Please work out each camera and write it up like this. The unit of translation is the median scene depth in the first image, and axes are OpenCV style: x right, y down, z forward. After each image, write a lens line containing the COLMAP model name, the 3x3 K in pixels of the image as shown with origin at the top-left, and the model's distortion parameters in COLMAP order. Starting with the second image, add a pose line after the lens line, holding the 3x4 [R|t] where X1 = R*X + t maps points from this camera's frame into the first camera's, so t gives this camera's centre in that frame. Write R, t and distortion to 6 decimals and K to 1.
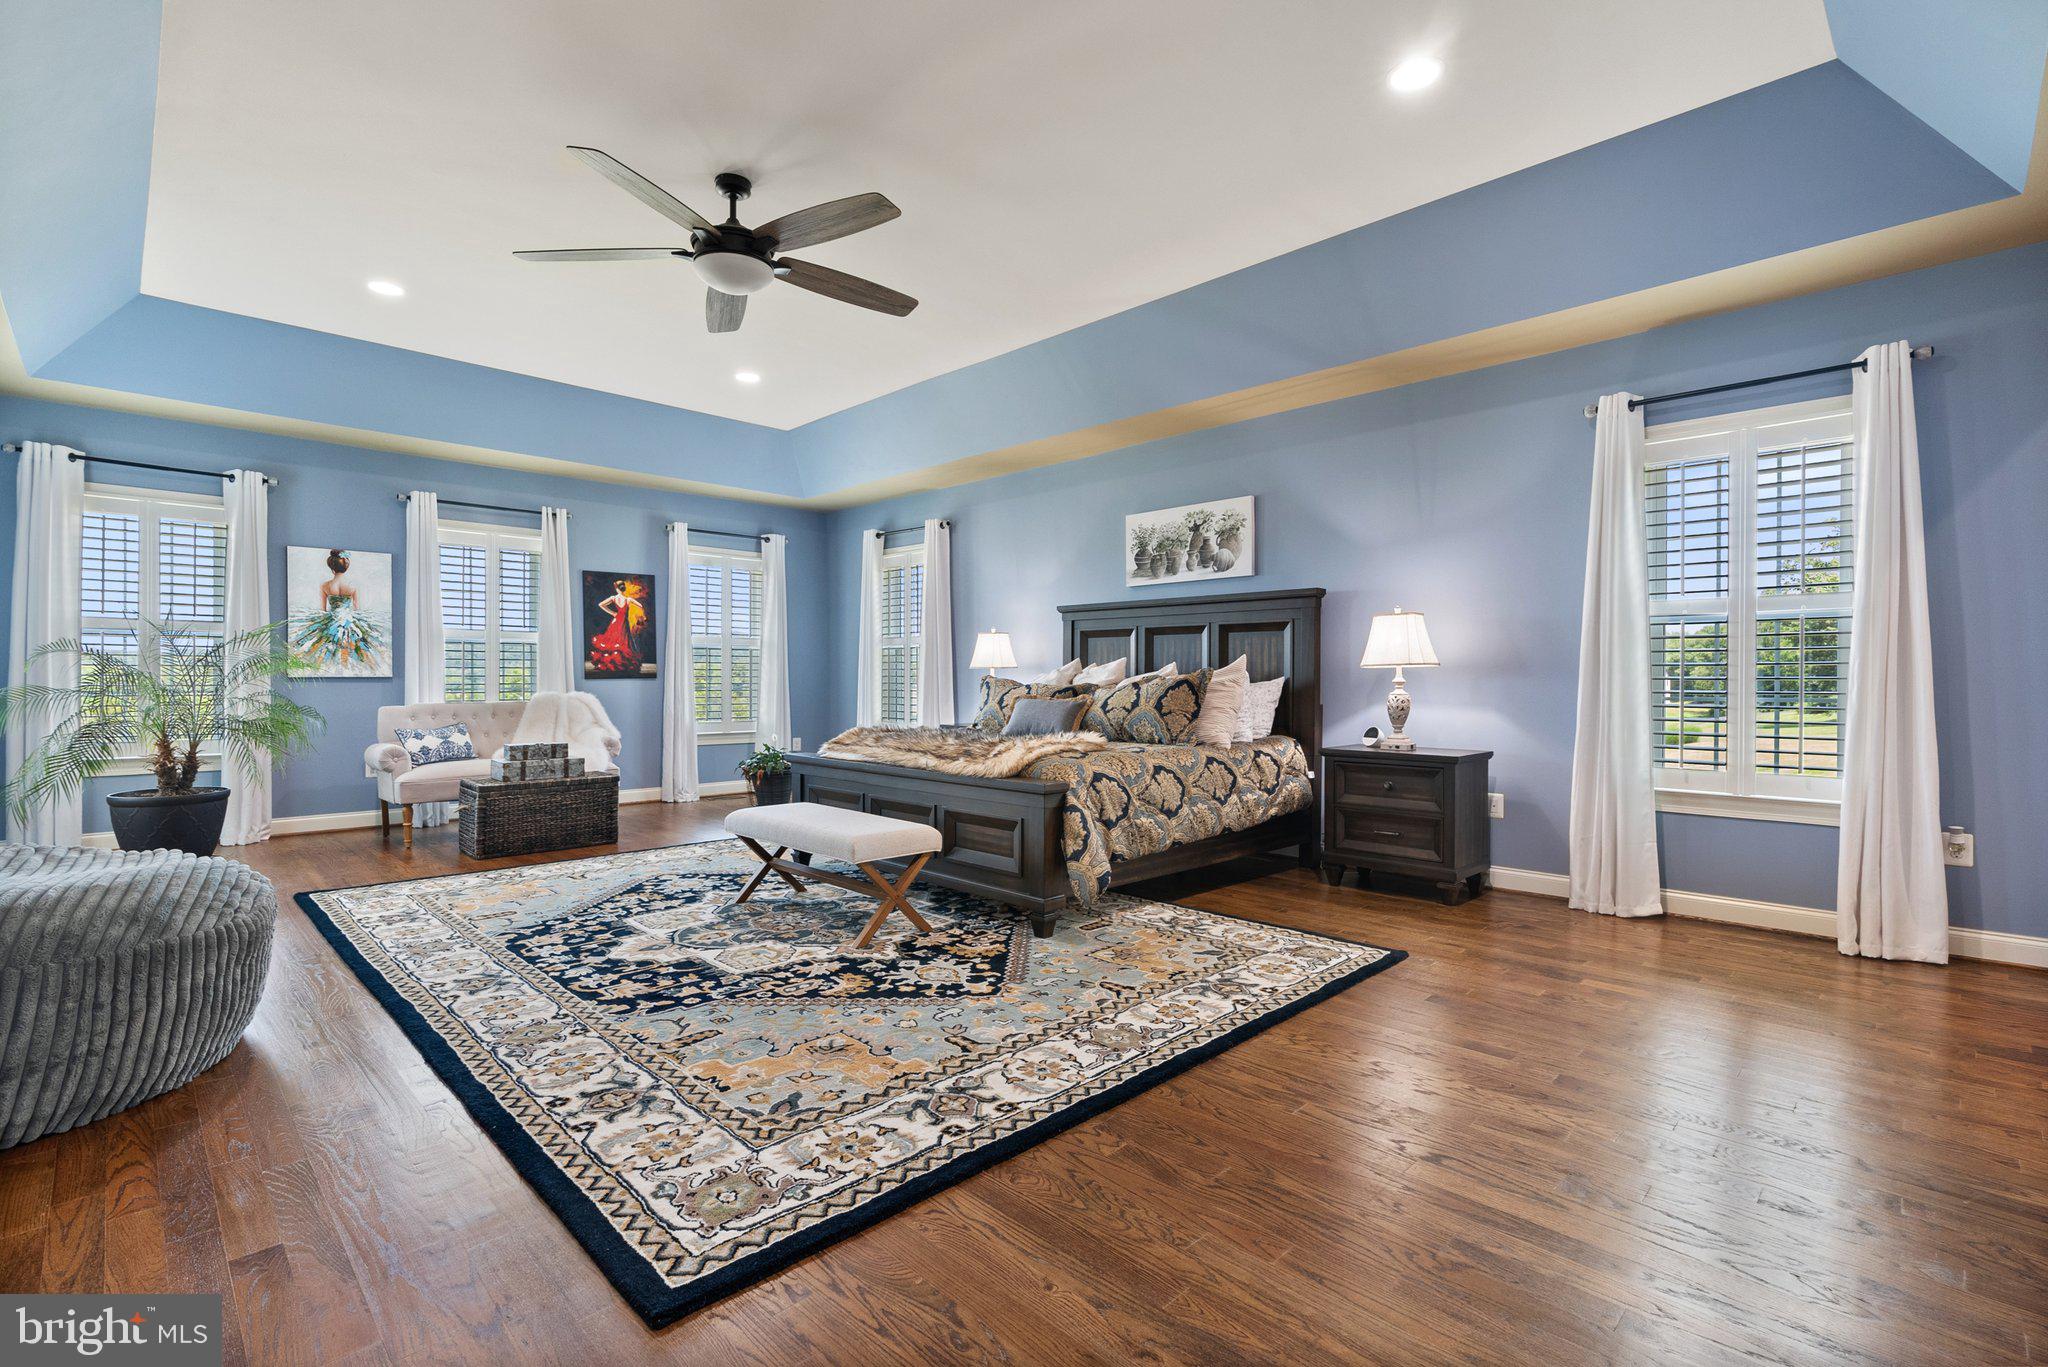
lens RADIAL K [[917.8, 0, 1034.0], [0, 917.8, 717.4], [0, 0, 1]] dist [-0.009188, 0.000336]
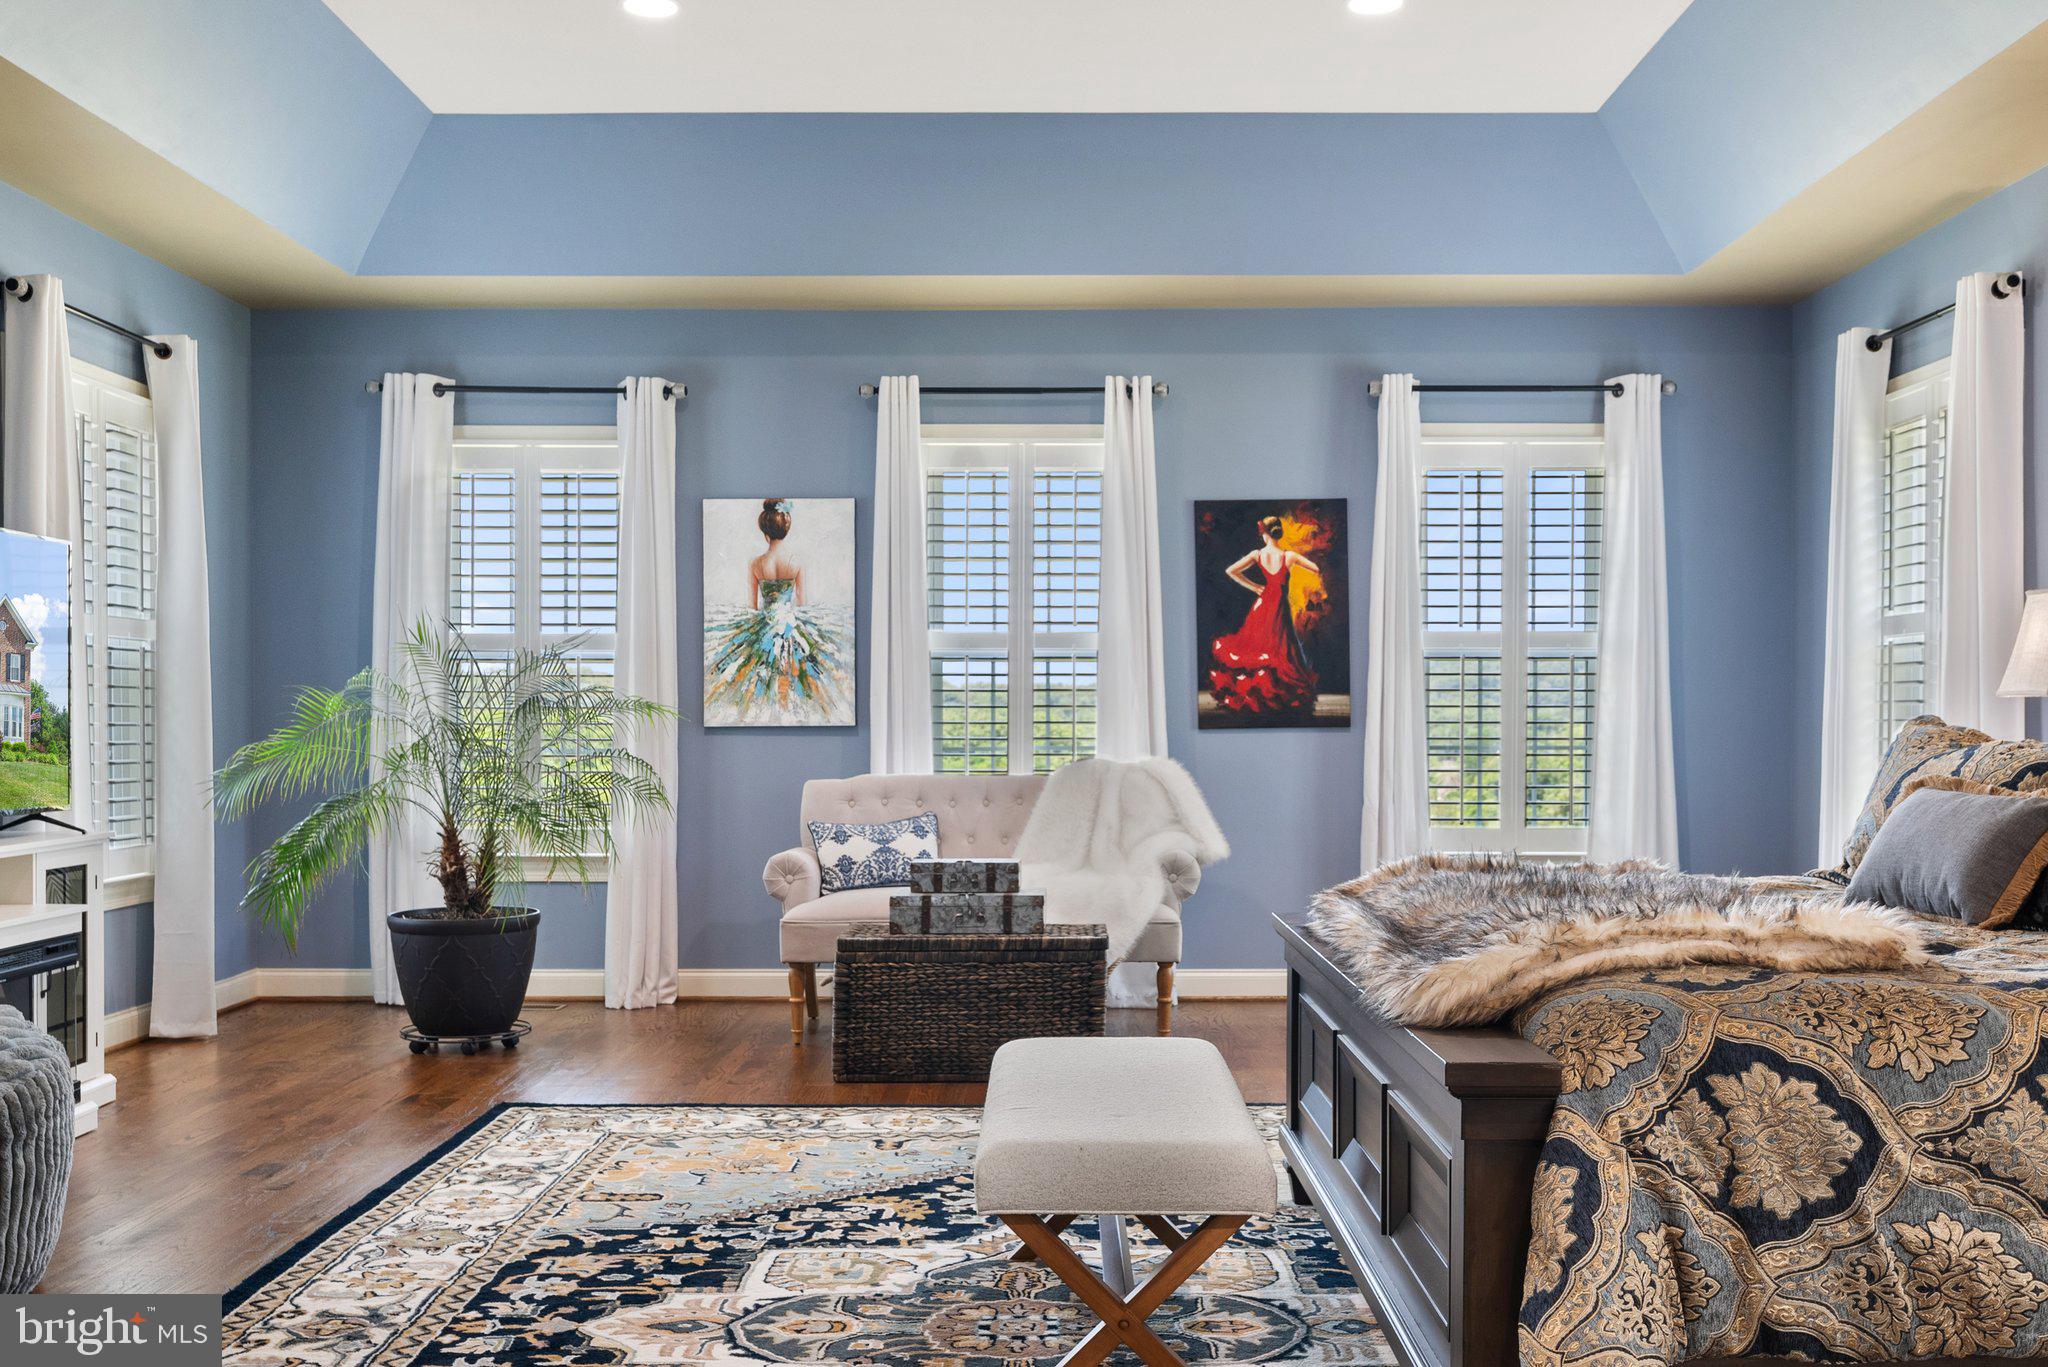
lens RADIAL K [[2027.1, 0, 1036.9], [0, 2027.1, 793.6], [0, 0, 1]] dist [0.015456, 0.021299]
pose [[0.706757, 0.021071, -0.707143, 0.319337], [-0.027728, 0.999613, 0.002072, -0.013465], [0.706913, 0.018143, 0.707068, 0.320987]]
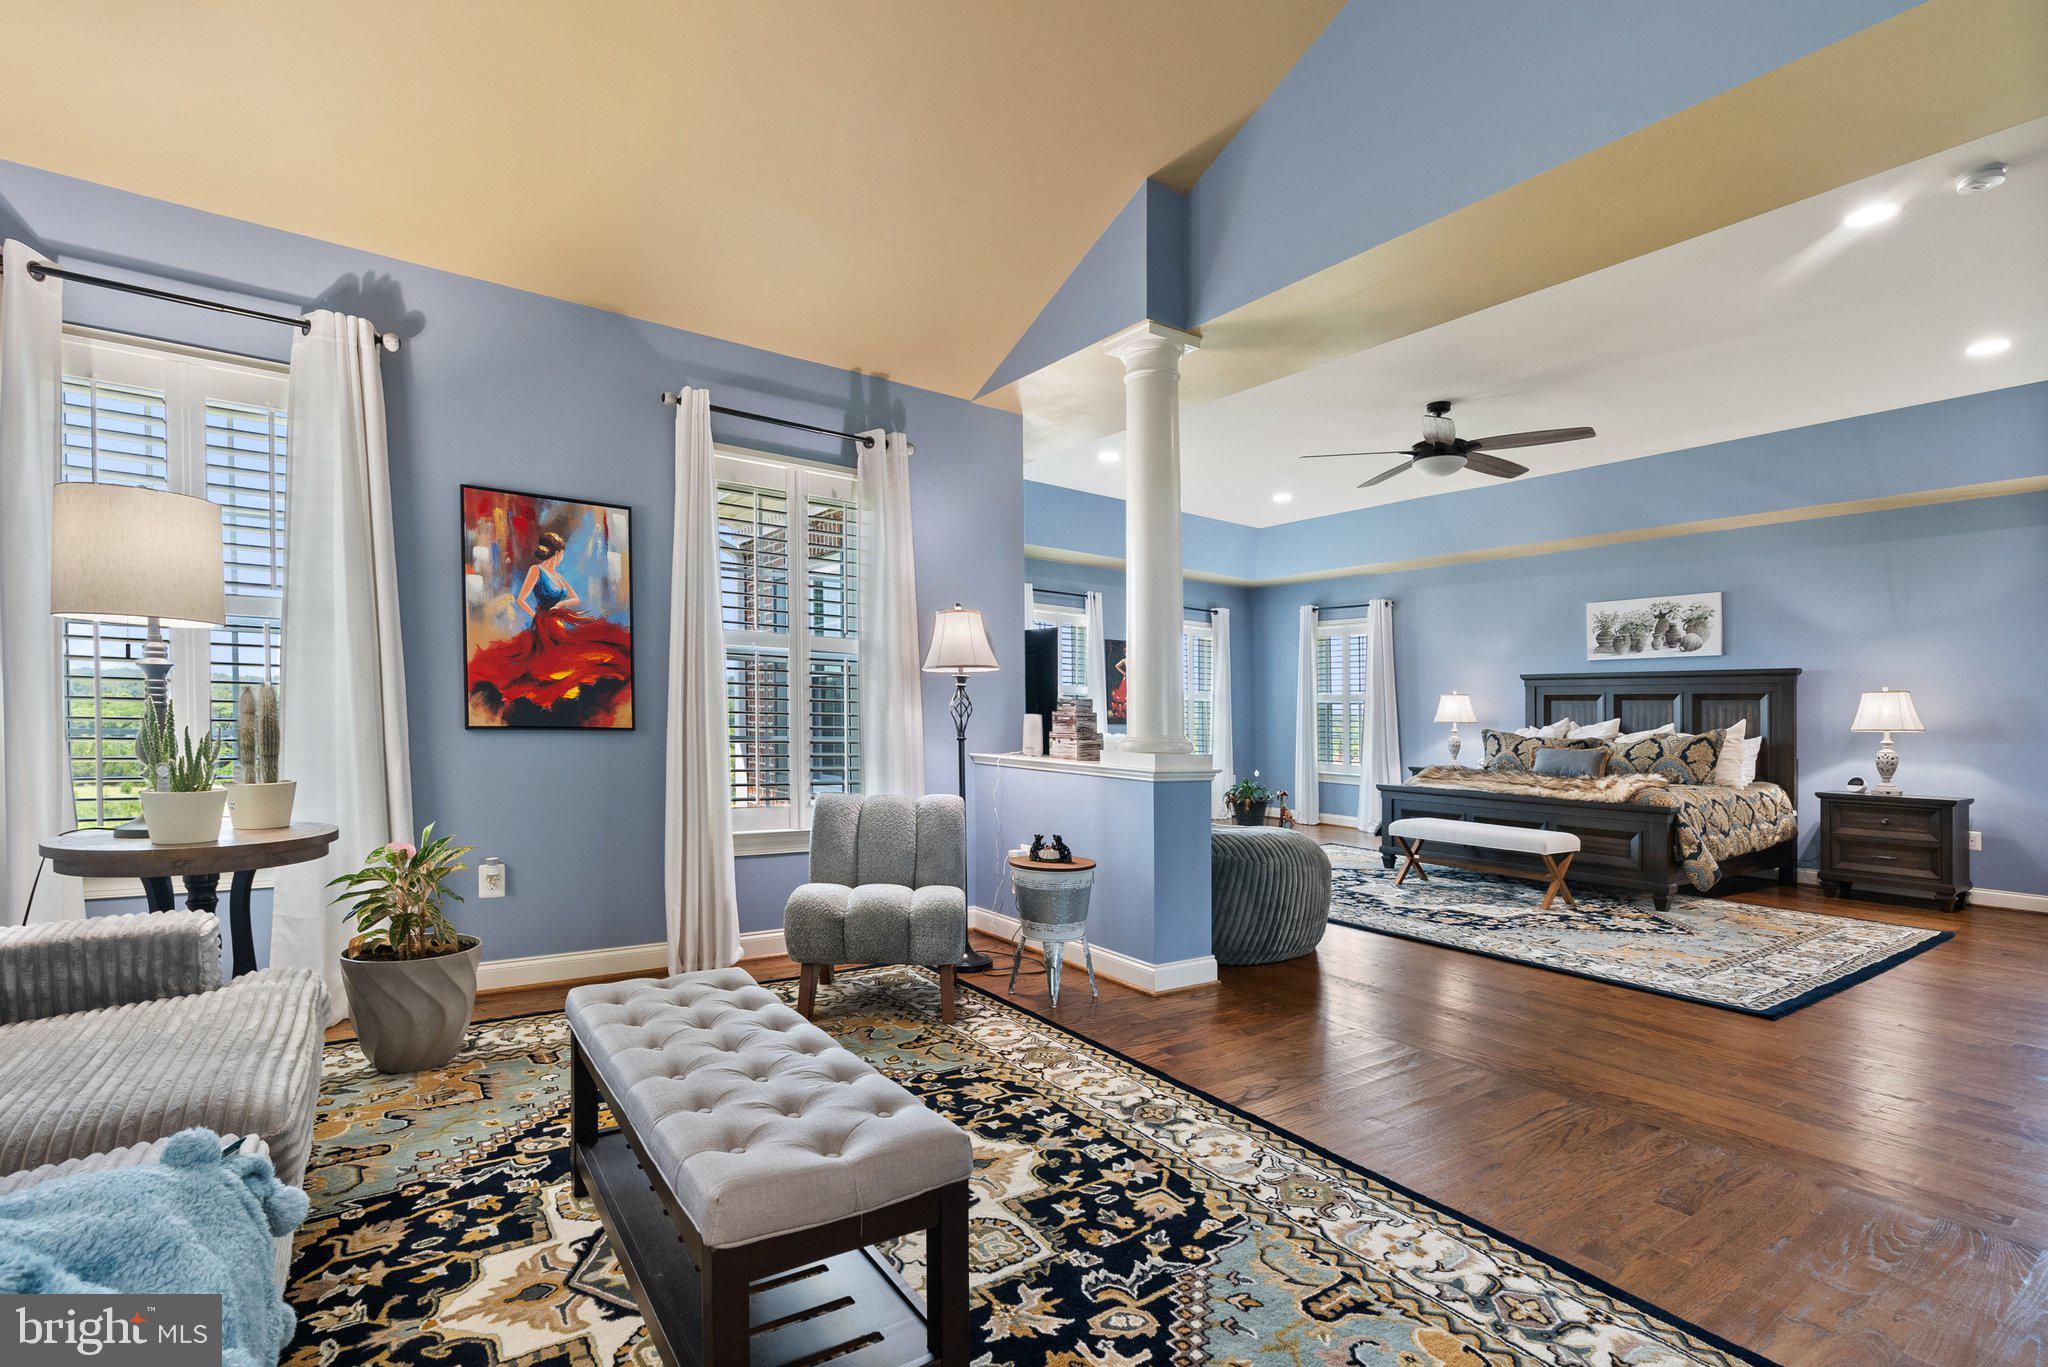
lens RADIAL K [[973.9, 0, 1021.1], [0, 973.9, 723.1], [0, 0, 1]] dist [0.000686, 0.000435]
pose [[0.989183, 0.021090, -0.145164, -0.634518], [-0.027269, 0.998799, -0.040704, 0.023726], [0.144131, 0.044222, 0.988570, -0.565012]]
